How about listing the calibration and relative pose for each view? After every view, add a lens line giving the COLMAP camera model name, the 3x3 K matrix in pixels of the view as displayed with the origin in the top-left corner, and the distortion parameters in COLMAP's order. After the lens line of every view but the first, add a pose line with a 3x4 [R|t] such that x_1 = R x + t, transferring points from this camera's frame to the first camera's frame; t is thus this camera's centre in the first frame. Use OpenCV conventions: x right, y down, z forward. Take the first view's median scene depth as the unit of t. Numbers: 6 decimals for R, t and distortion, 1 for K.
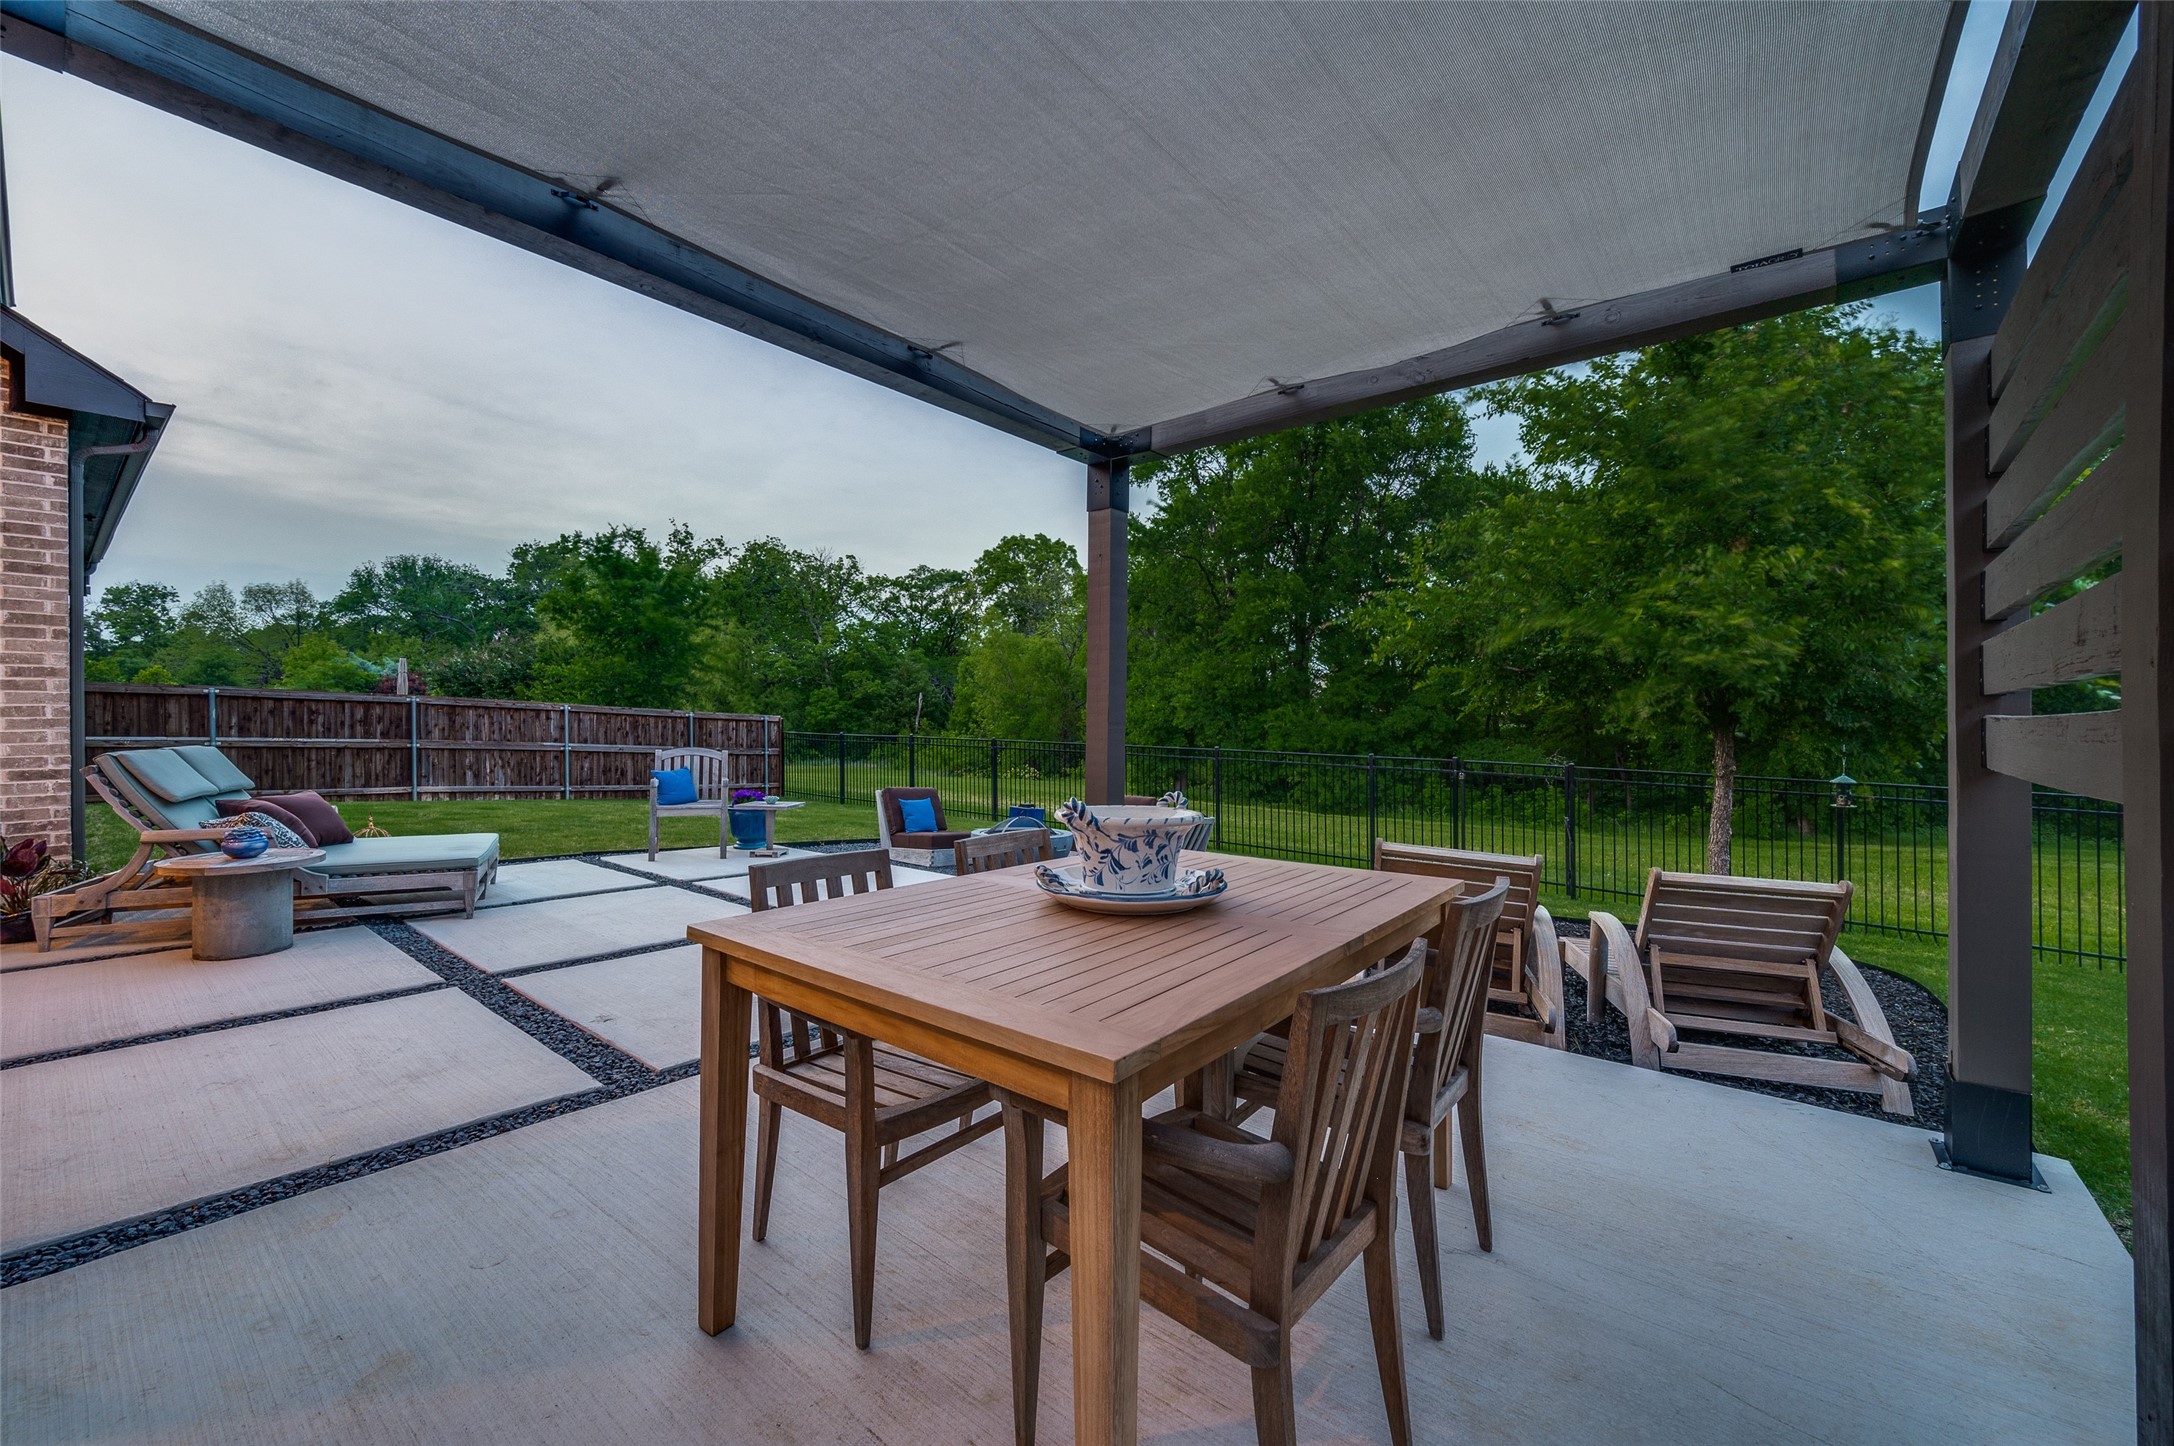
lens RADIAL K [[866.0, 0, 1079.9], [0, 866.0, 720.7], [0, 0, 1]] dist [-0.004528, -0.000379]
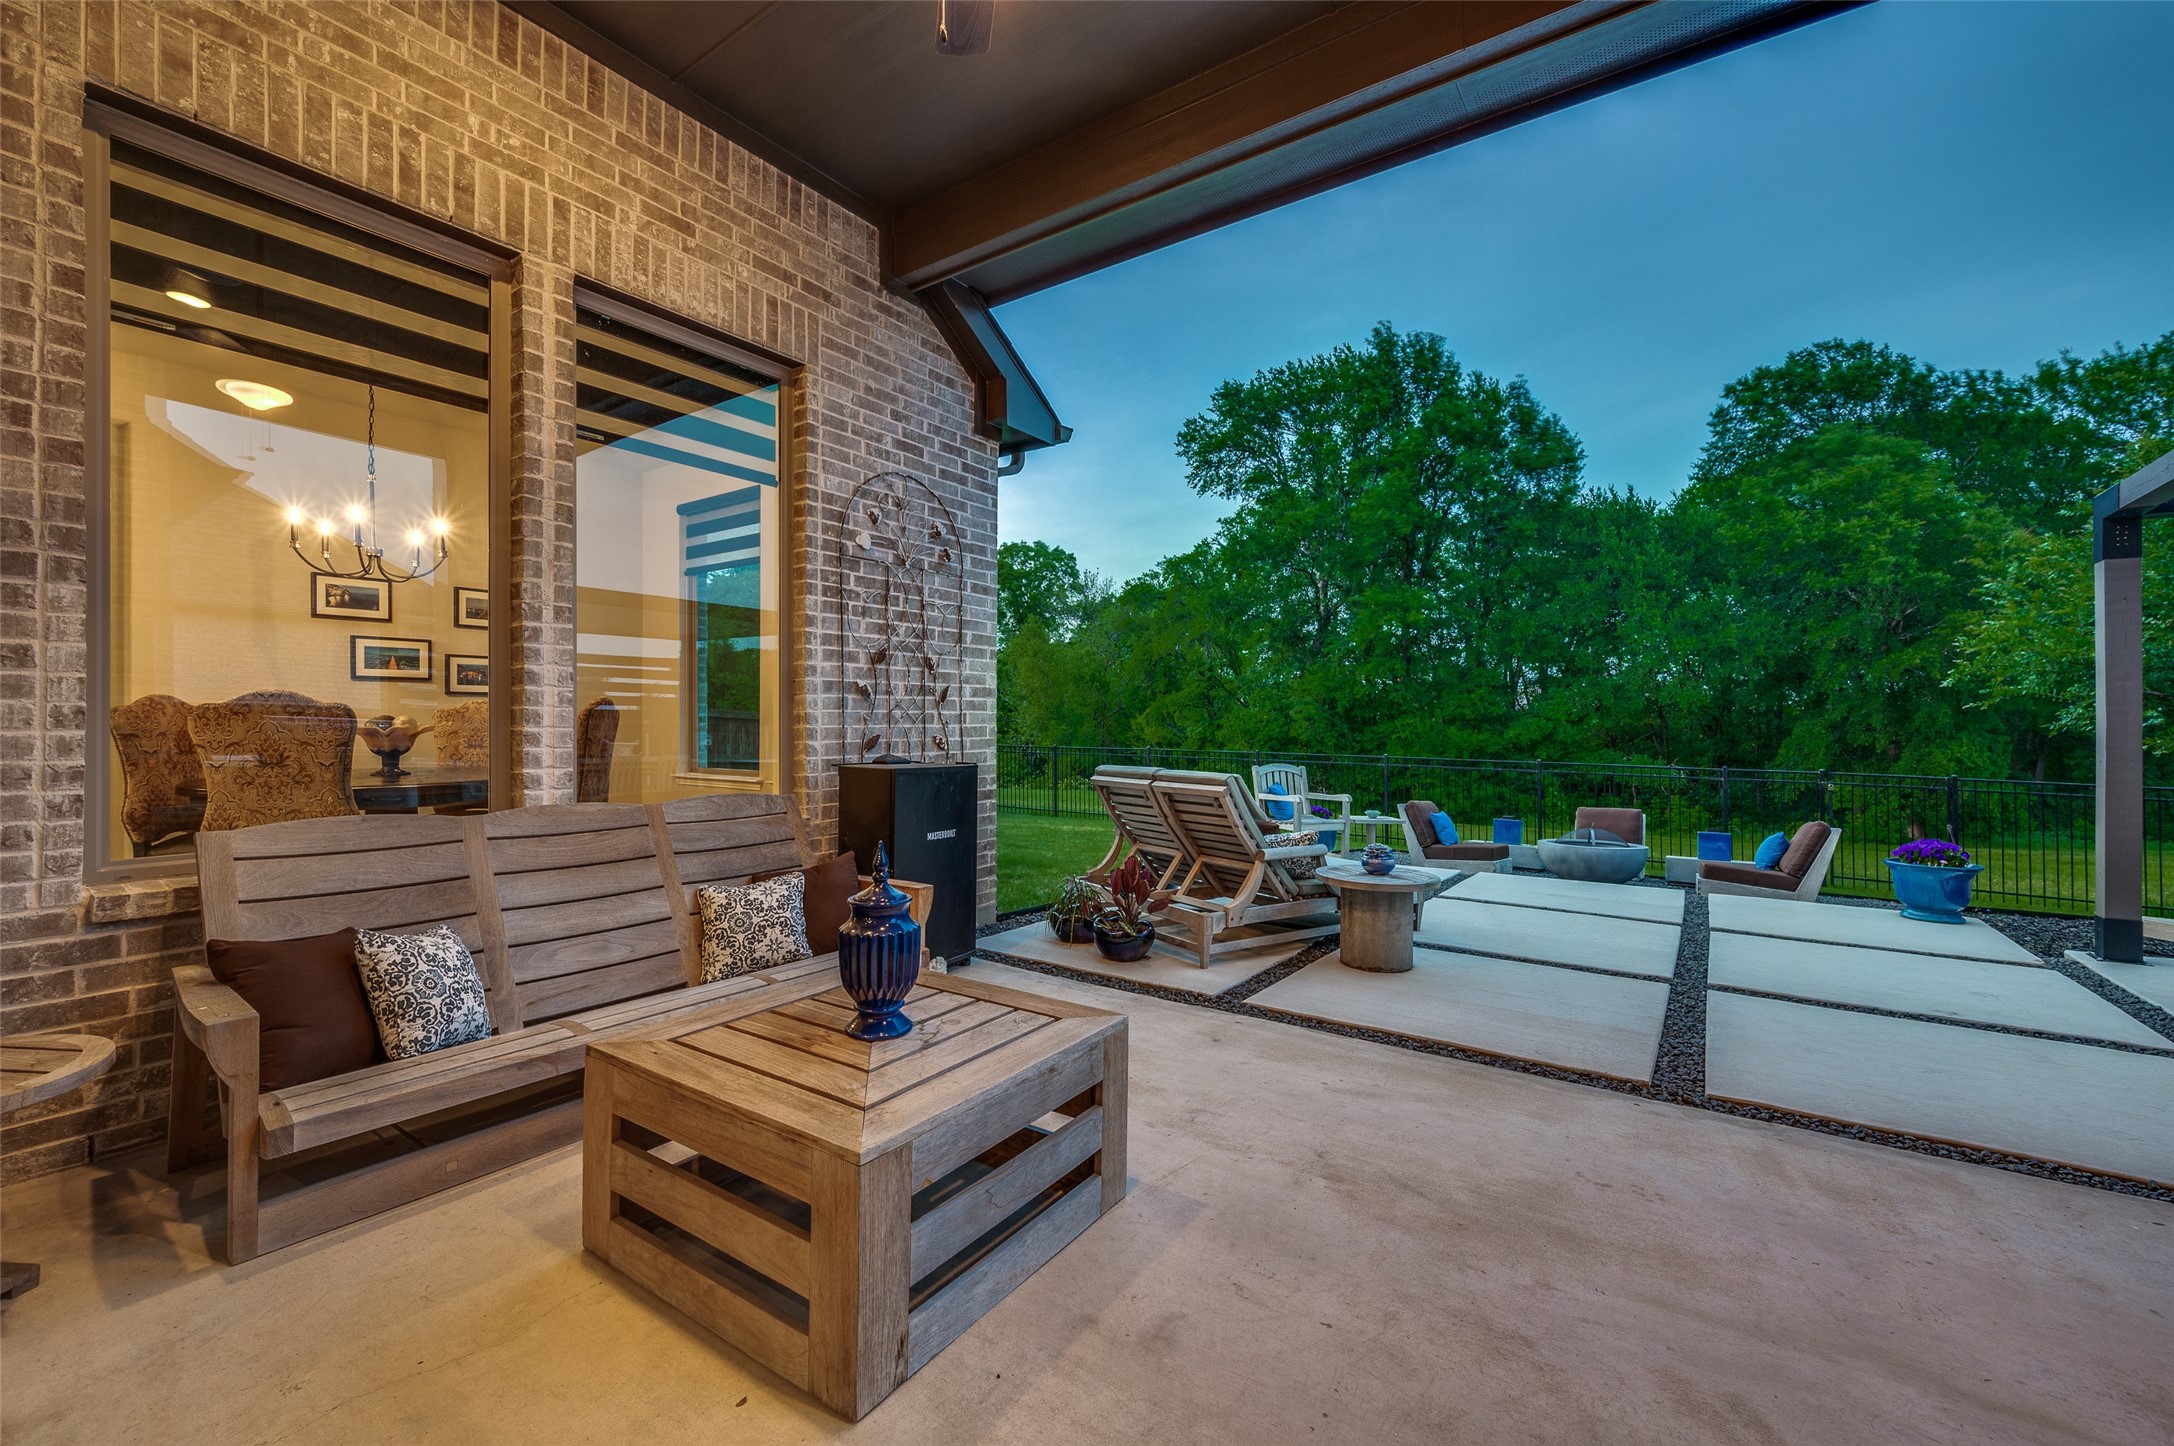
lens RADIAL K [[866.0, 0, 1104.0], [0, 866.0, 725.0], [0, 0, 1]] dist [-0.004528, -0.000379]
pose [[0.996649, 0.001182, 0.081790, -0.317339], [-0.000641, 0.999978, -0.006635, -0.002210], [-0.081796, 0.006560, 0.996628, 0.022969]]
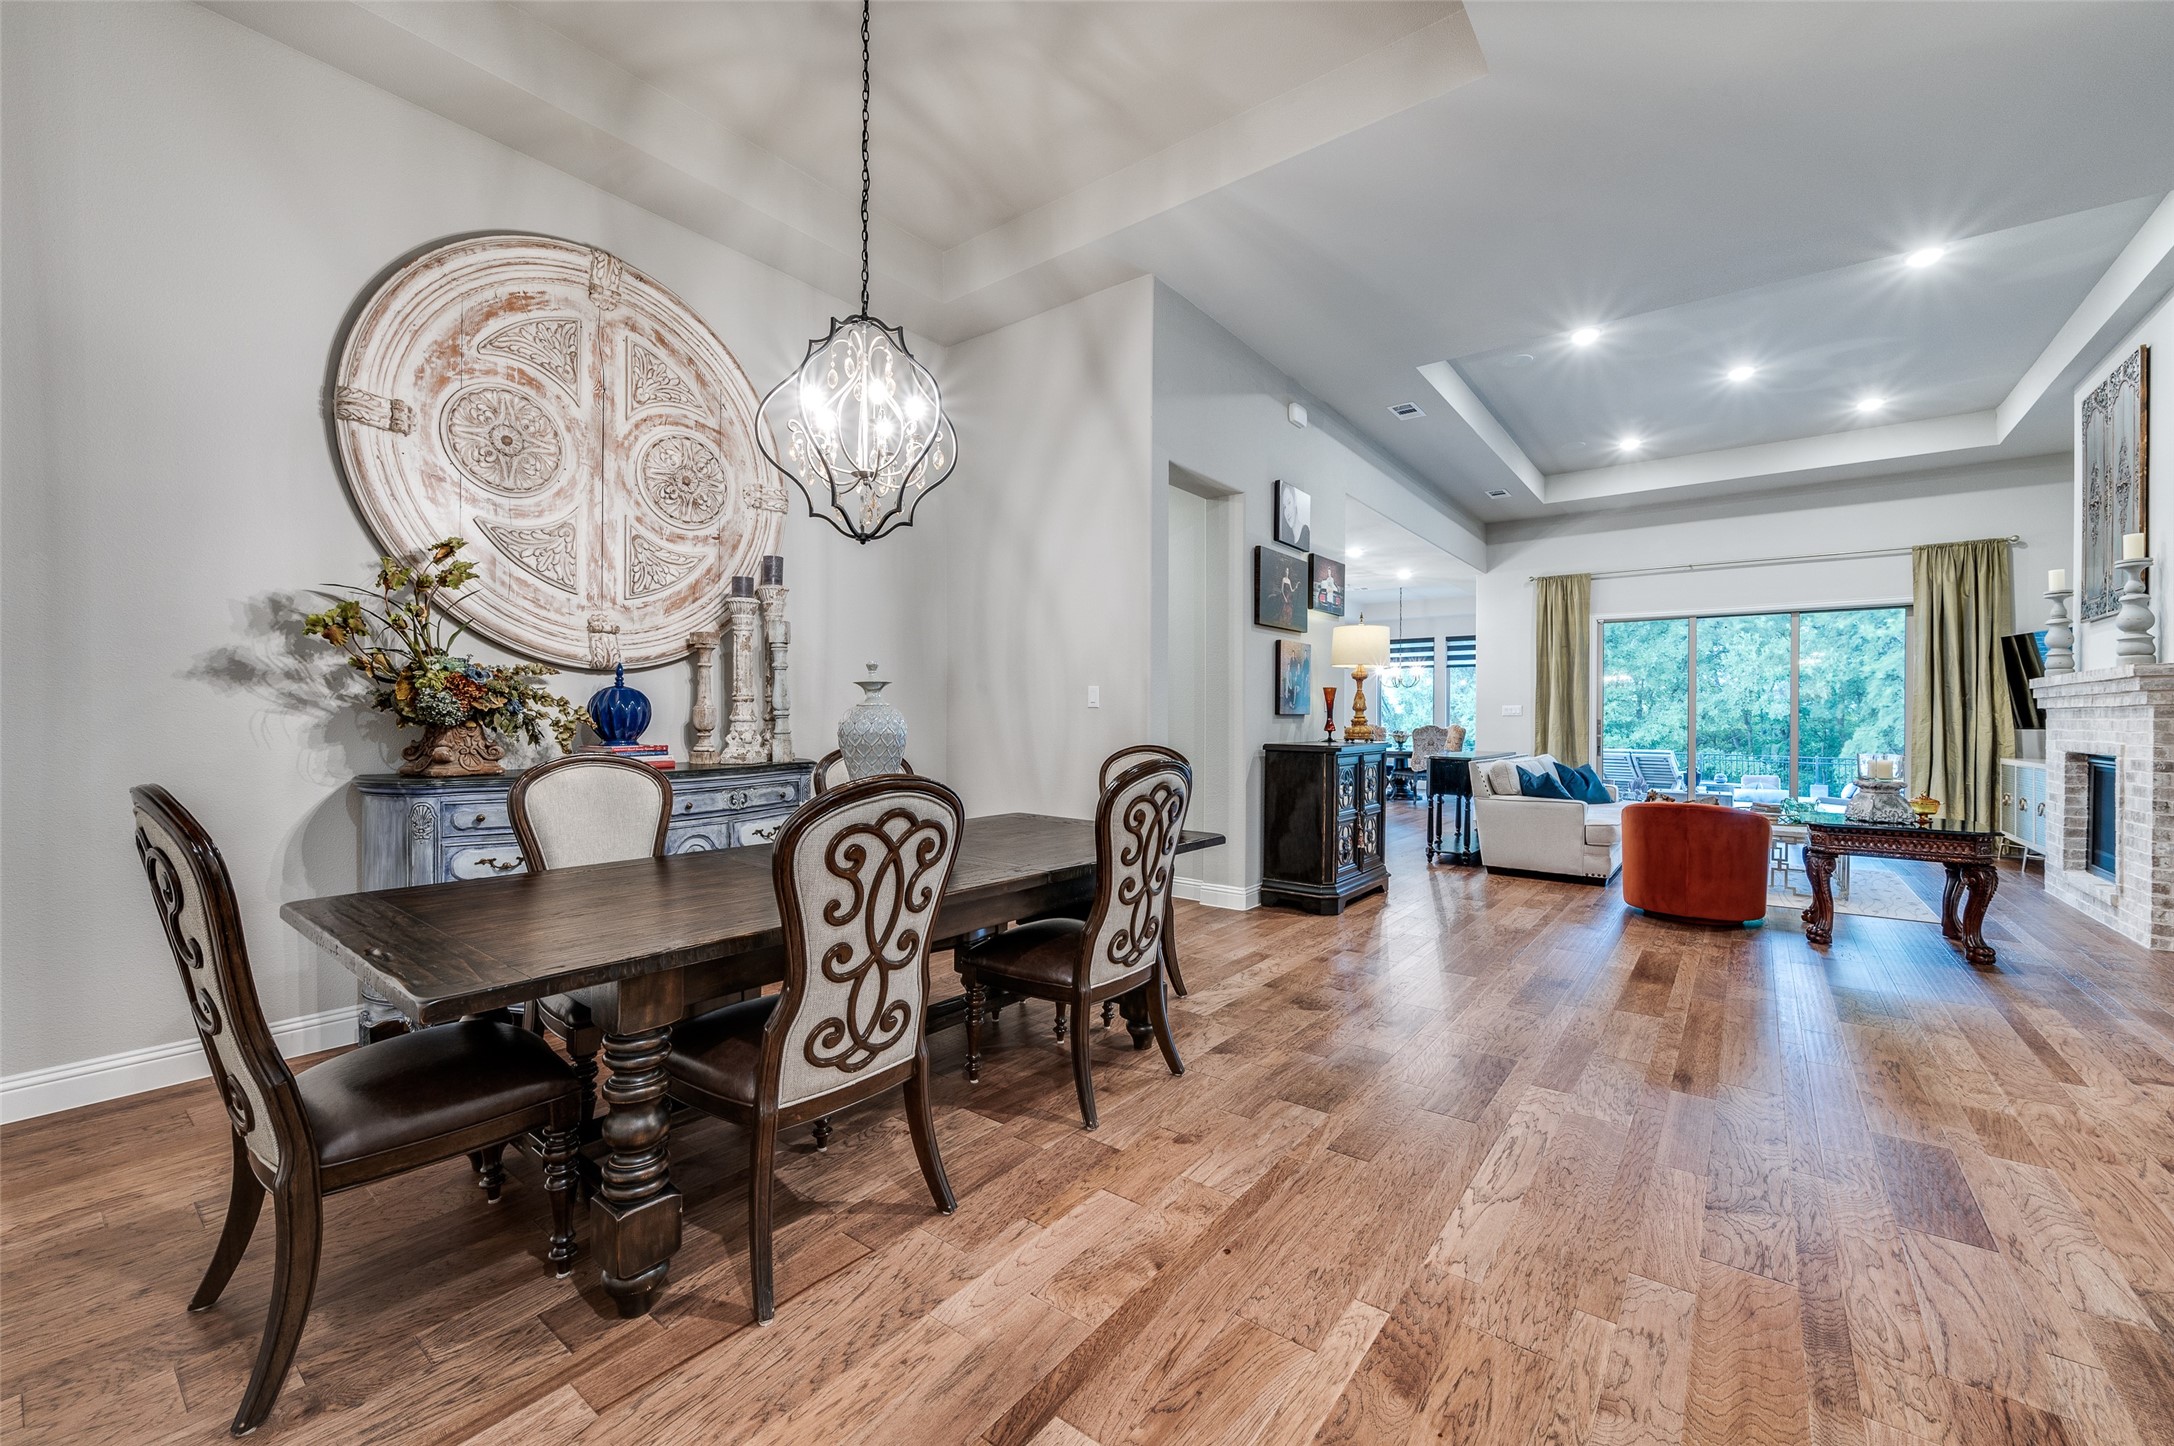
lens RADIAL K [[866.0, 0, 1085.9], [0, 866.0, 721.5], [0, 0, 1]] dist [-0.004528, -0.000379]
pose [[0.999426, 0.003109, 0.033726, -0.852636], [-0.002745, 0.999937, -0.010845, -0.005743], [-0.033758, 0.010746, 0.999372, -0.524656]]
